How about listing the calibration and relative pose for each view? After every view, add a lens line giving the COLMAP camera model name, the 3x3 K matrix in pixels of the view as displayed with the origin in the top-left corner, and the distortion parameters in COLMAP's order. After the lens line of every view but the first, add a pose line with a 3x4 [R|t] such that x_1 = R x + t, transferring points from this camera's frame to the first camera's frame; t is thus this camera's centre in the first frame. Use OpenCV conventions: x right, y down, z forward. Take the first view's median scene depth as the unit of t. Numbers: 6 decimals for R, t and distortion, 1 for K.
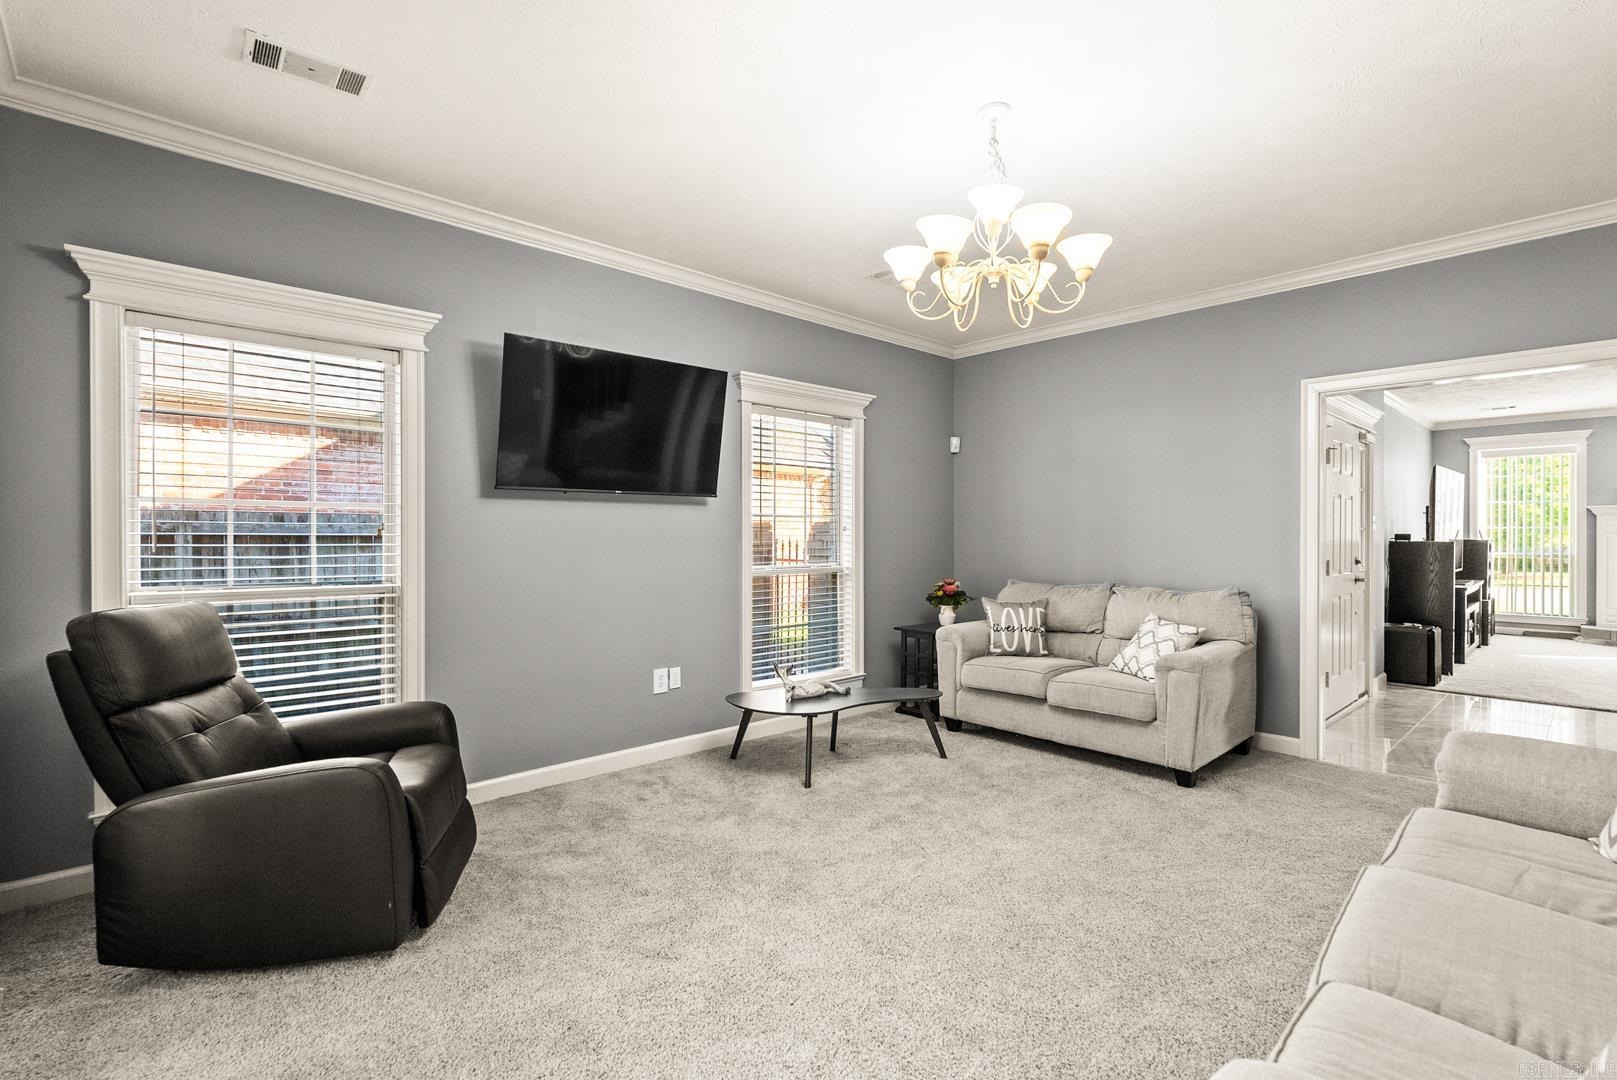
lens RADIAL K [[747.4, 0, 808.5], [0, 747.4, 540.0], [0, 0, 1]] dist [0.002844, 0.000396]
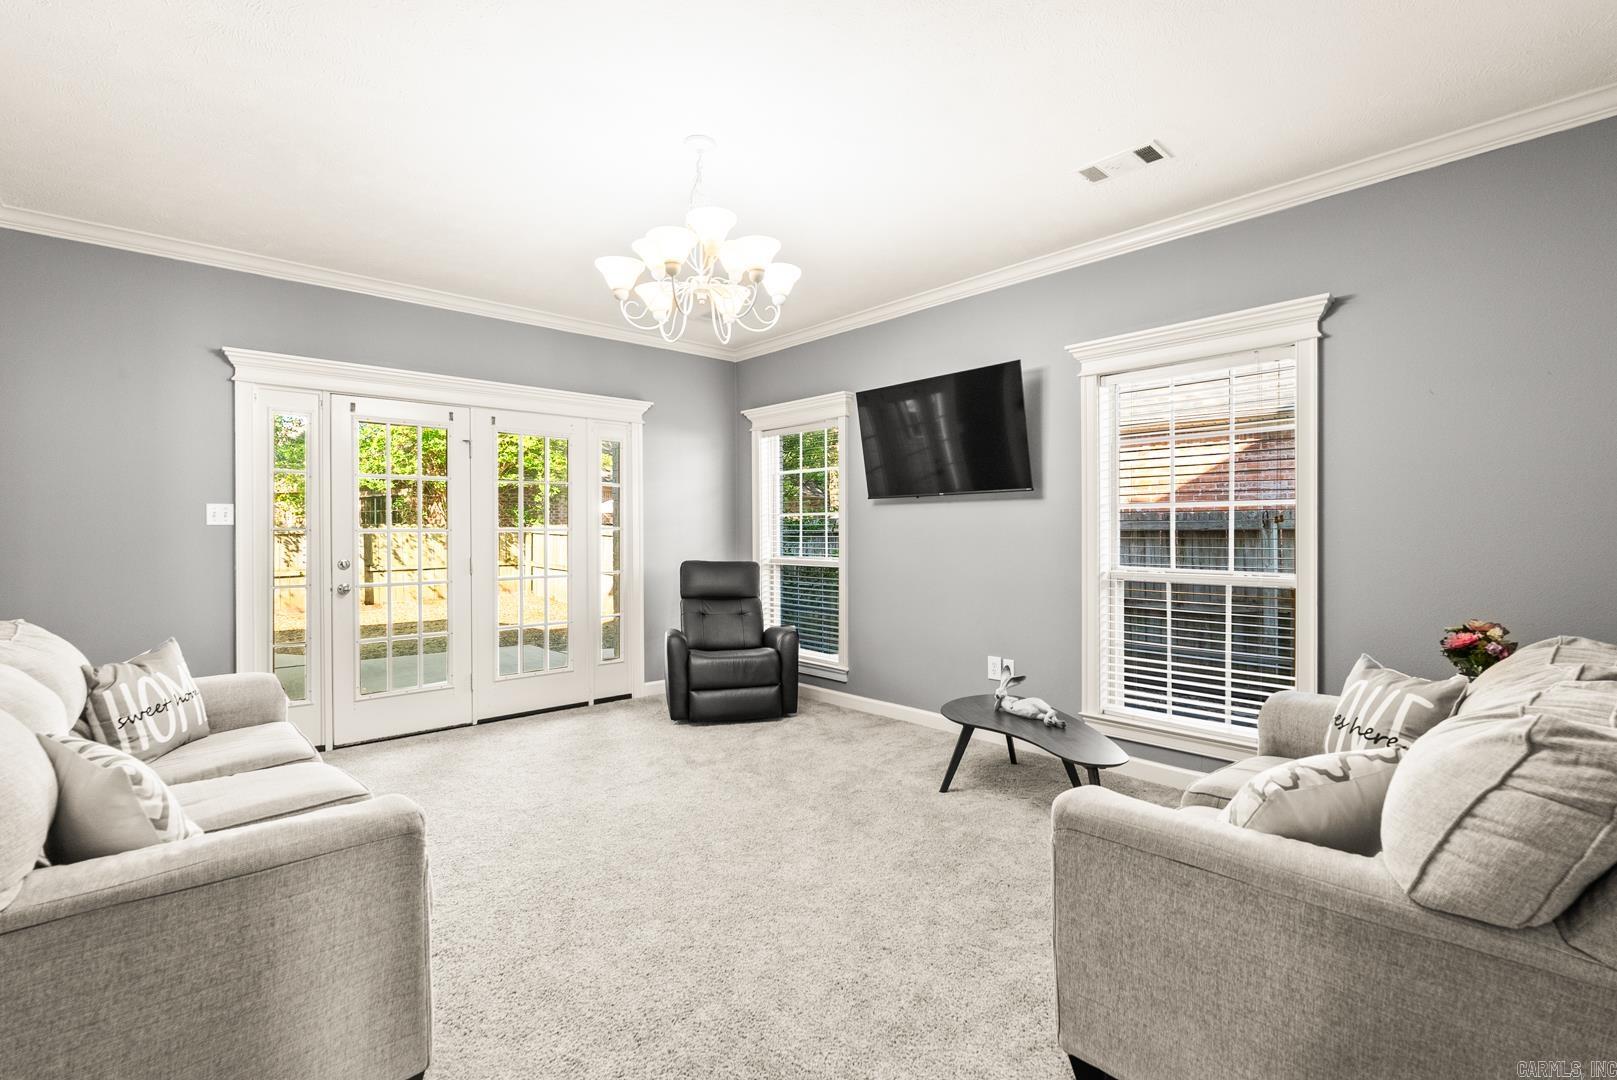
lens RADIAL K [[747.4, 0, 808.5], [0, 747.4, 540.0], [0, 0, 1]] dist [0.002844, 0.000396]
pose [[-0.015885, 0.009471, -0.999829, 0.689142], [-0.007661, 0.999925, 0.009593, -0.000142], [0.999844, 0.007812, -0.015811, 0.604407]]
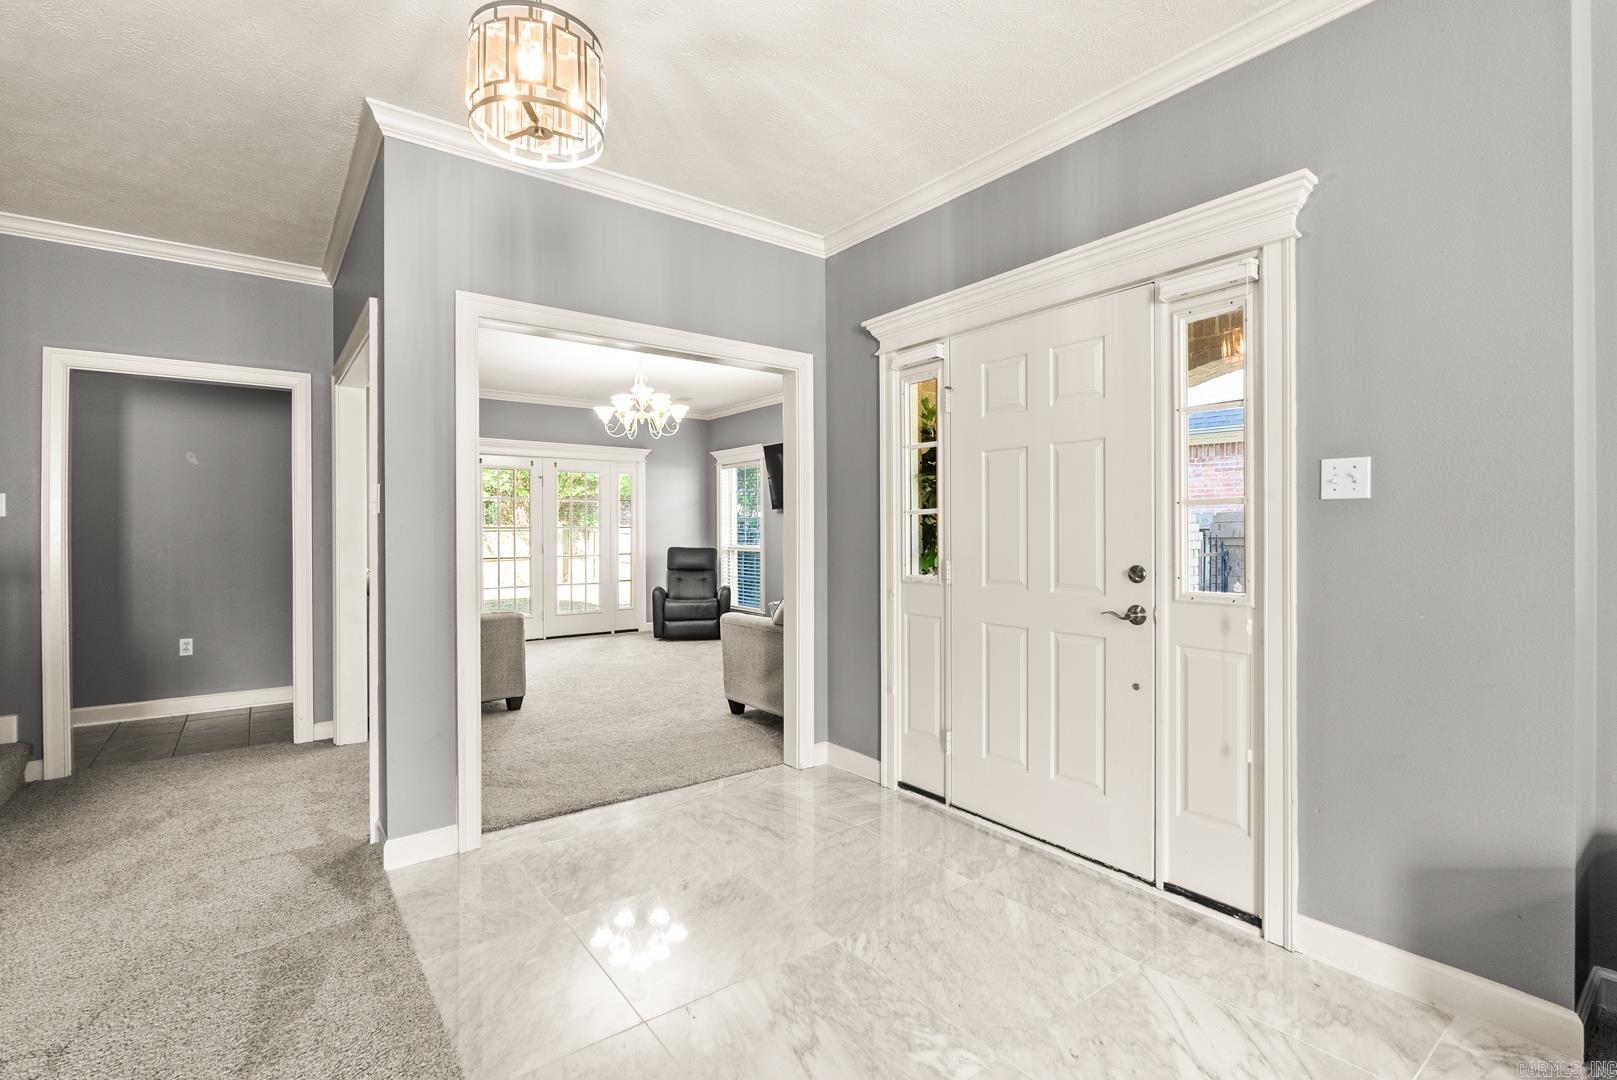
lens RADIAL K [[725.8, 0, 811.9], [0, 725.8, 535.3], [0, 0, 1]] dist [-0.006530, -0.000141]
pose [[-0.092087, 0.003442, -0.995745, 1.274263], [-0.009741, 0.999943, 0.004357, 0.003542], [0.995703, 0.010101, -0.092049, 0.894353]]
